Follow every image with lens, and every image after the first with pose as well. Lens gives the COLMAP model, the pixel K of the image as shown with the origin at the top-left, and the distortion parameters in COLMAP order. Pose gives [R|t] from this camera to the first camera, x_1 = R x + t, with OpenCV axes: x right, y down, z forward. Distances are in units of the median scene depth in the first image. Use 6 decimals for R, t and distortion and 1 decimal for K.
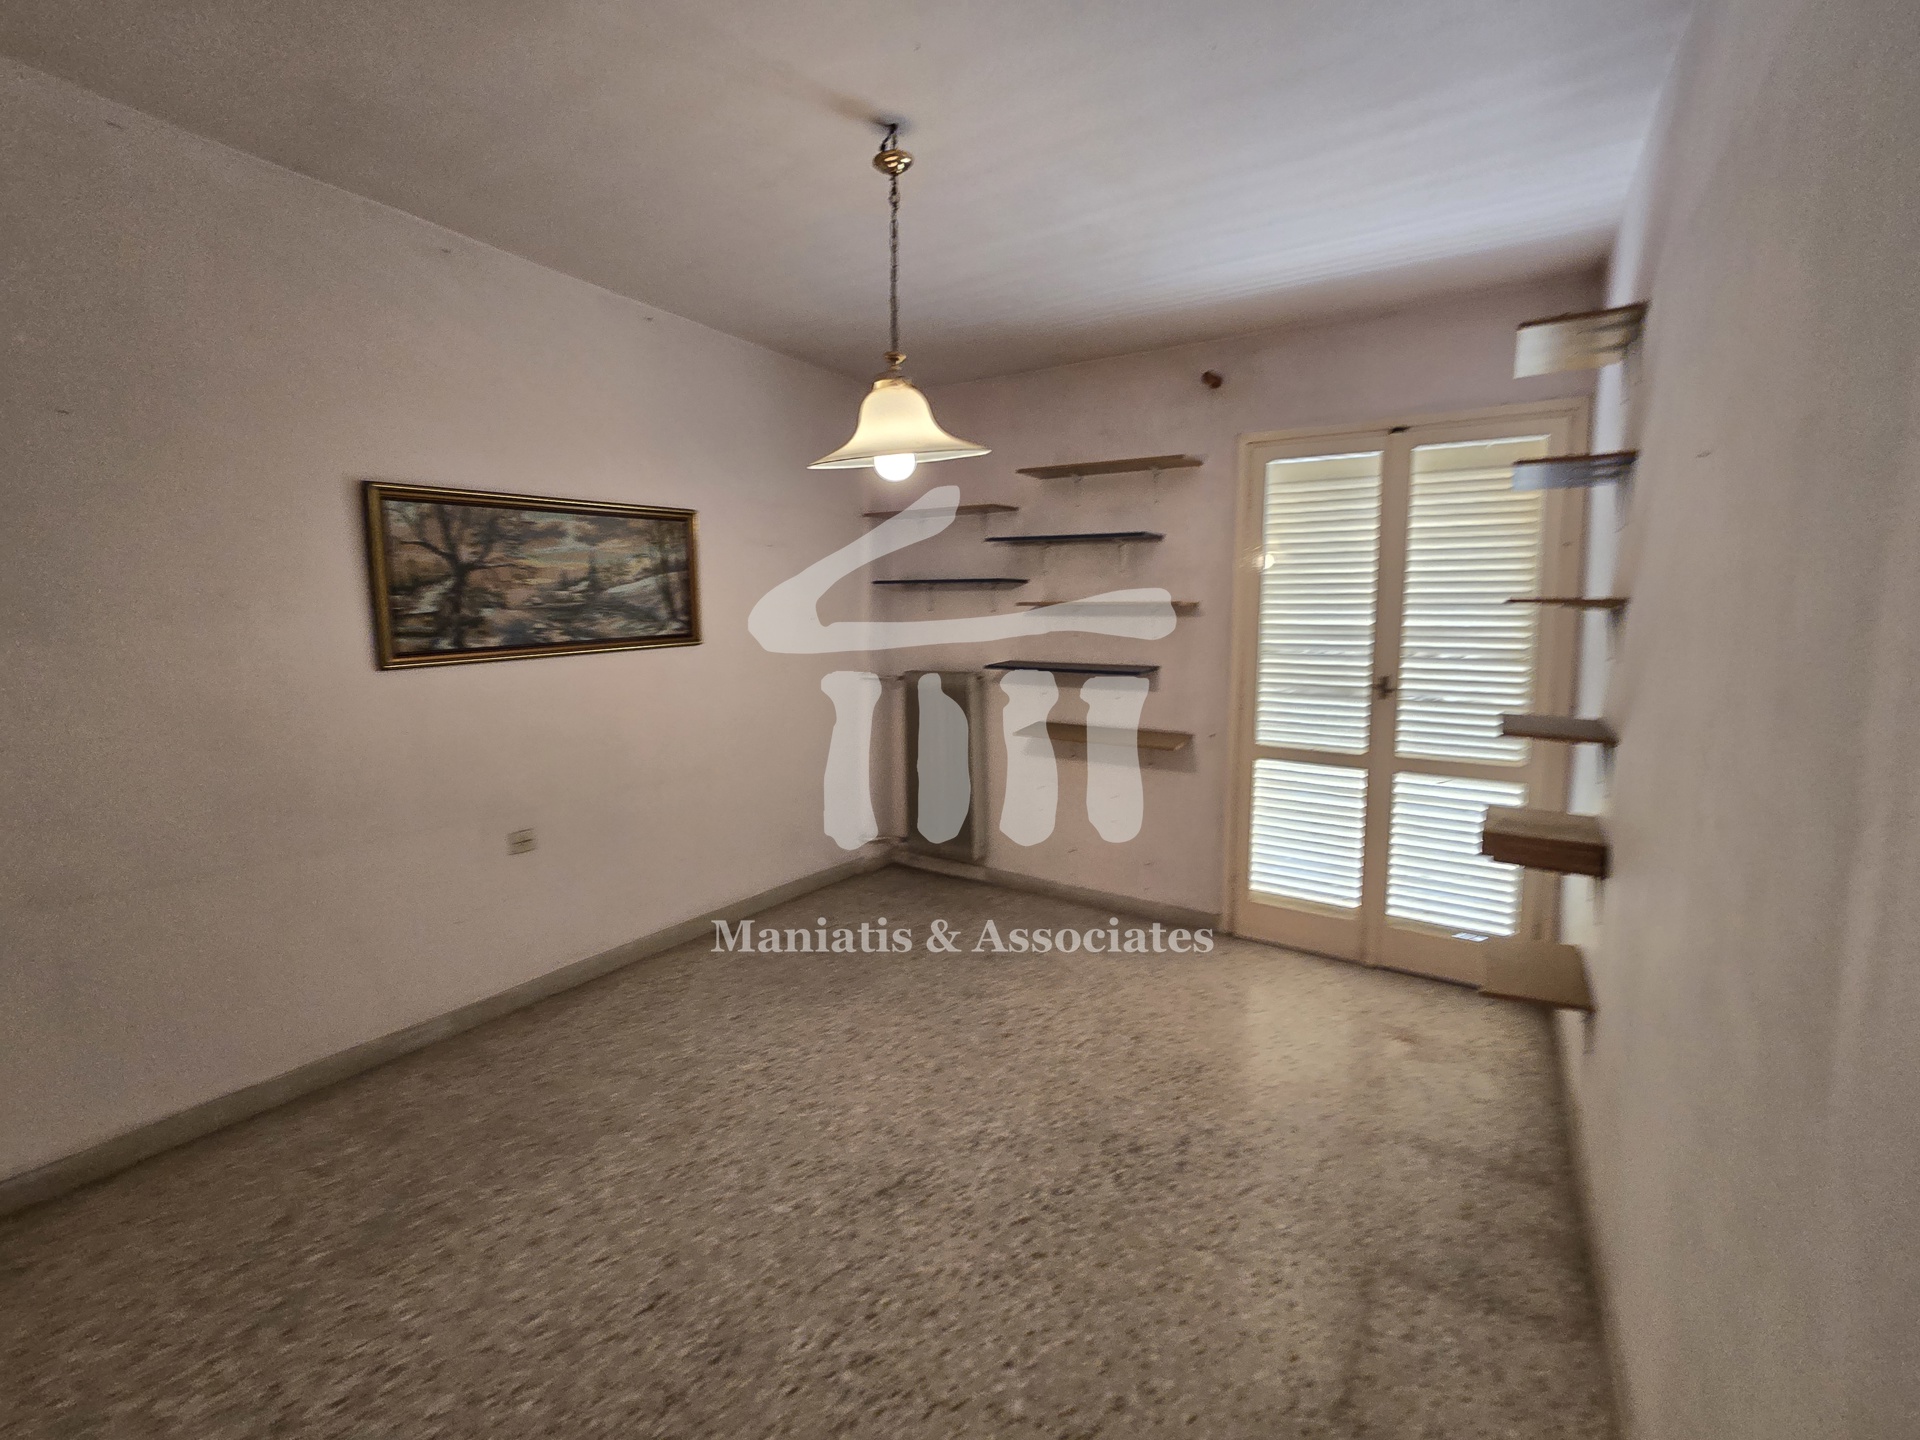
lens RADIAL K [[788.2, 0, 980.2], [0, 788.2, 701.7], [0, 0, 1]] dist [0.036053, -0.007716]
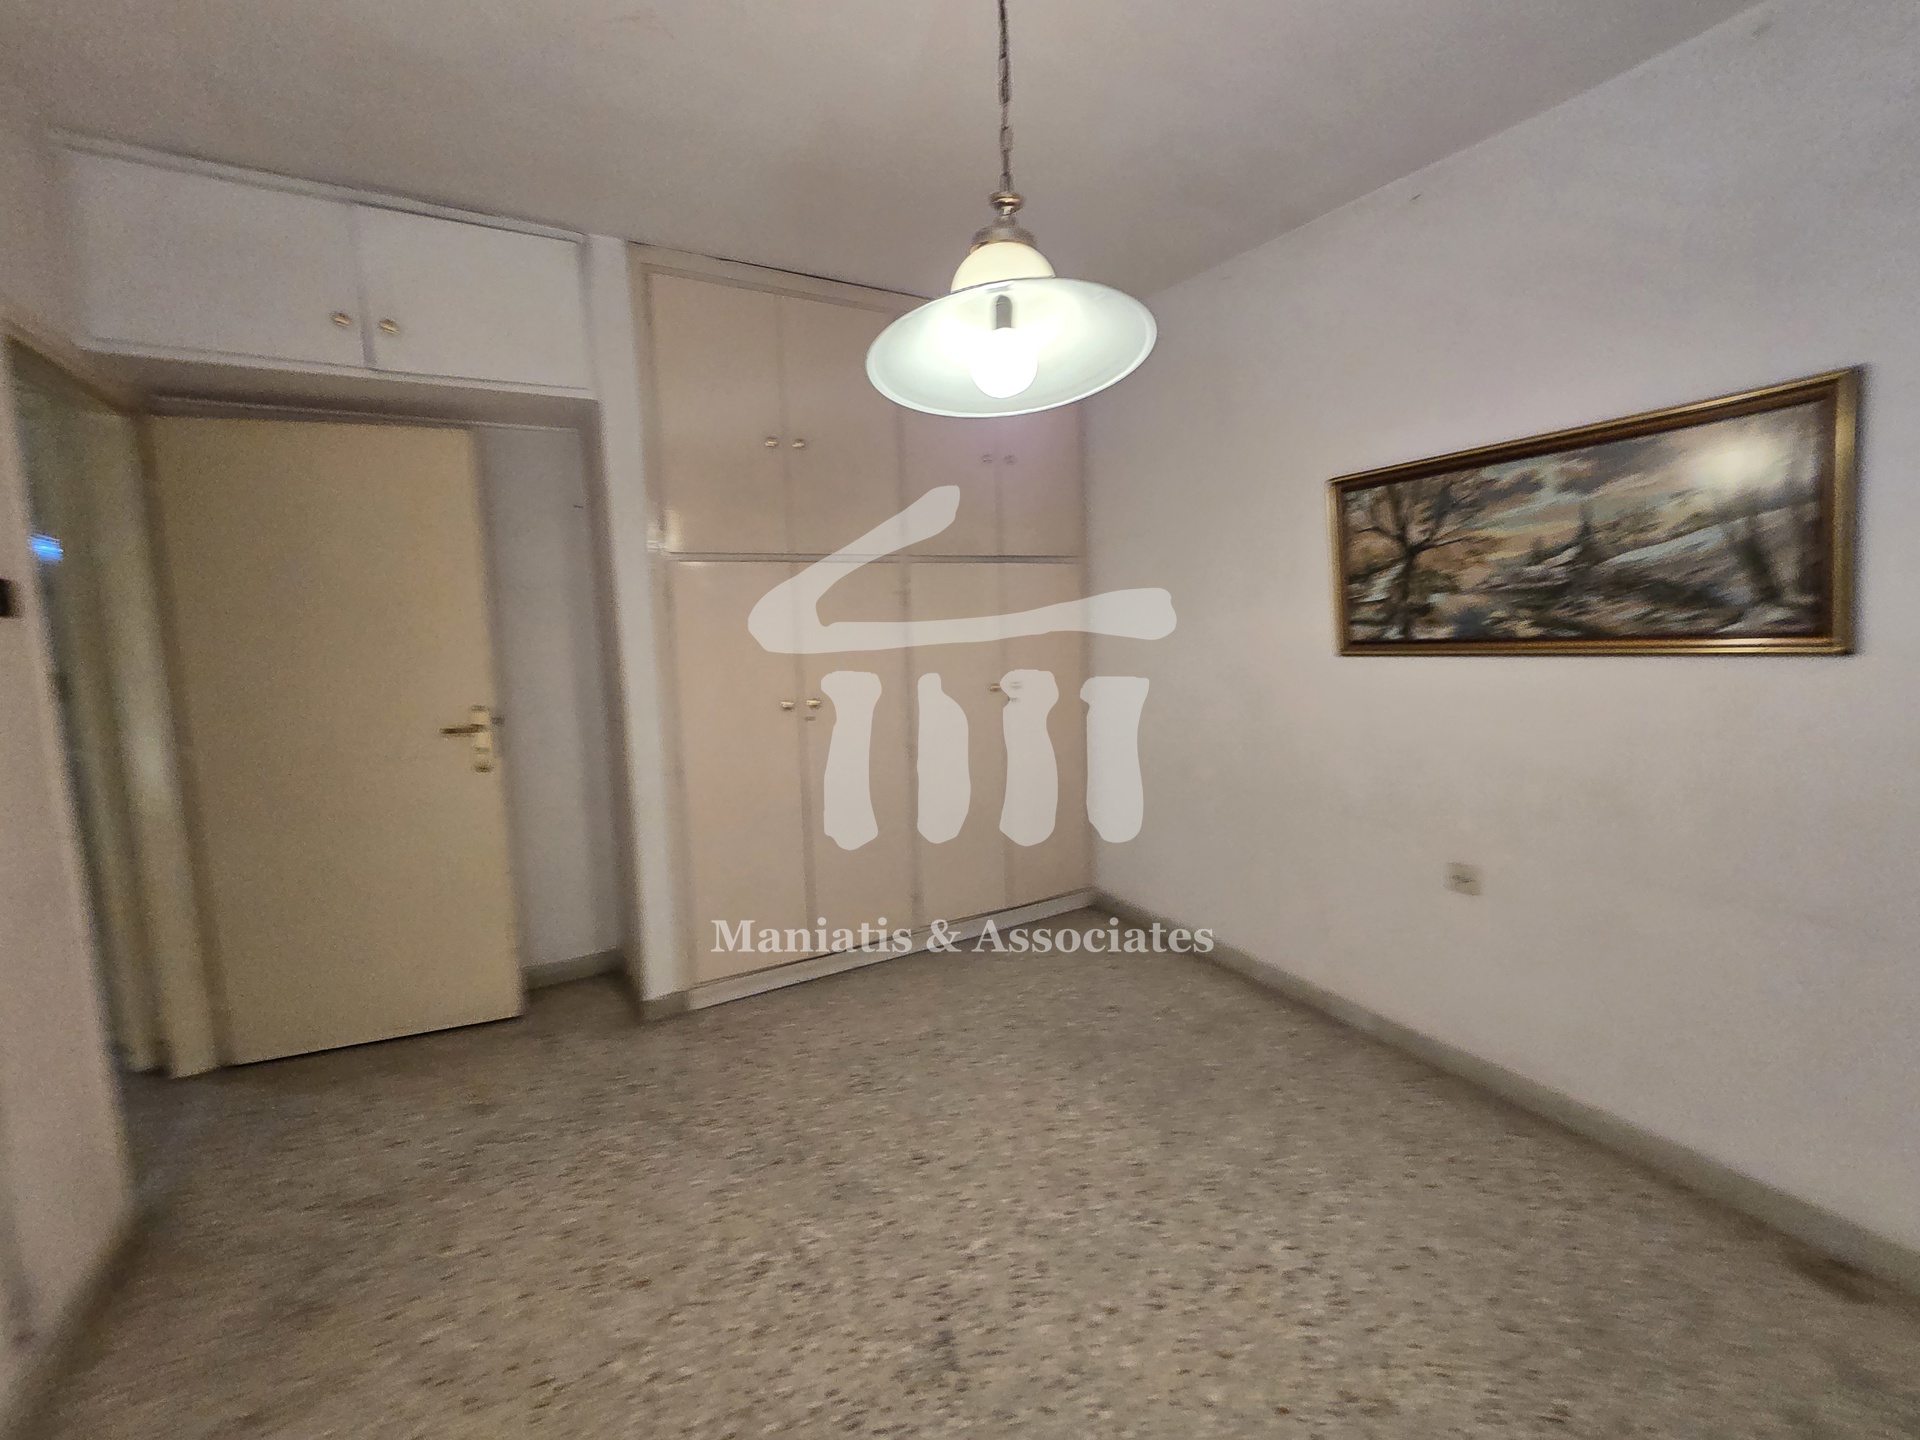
lens RADIAL K [[805.7, 0, 994.7], [0, 805.7, 698.7], [0, 0, 1]] dist [-0.004848, 0.000181]
pose [[-0.423559, 0.103932, -0.899887, 0.369425], [-0.082933, 0.984776, 0.152771, -0.097608], [0.902064, 0.139338, -0.408491, 0.933601]]
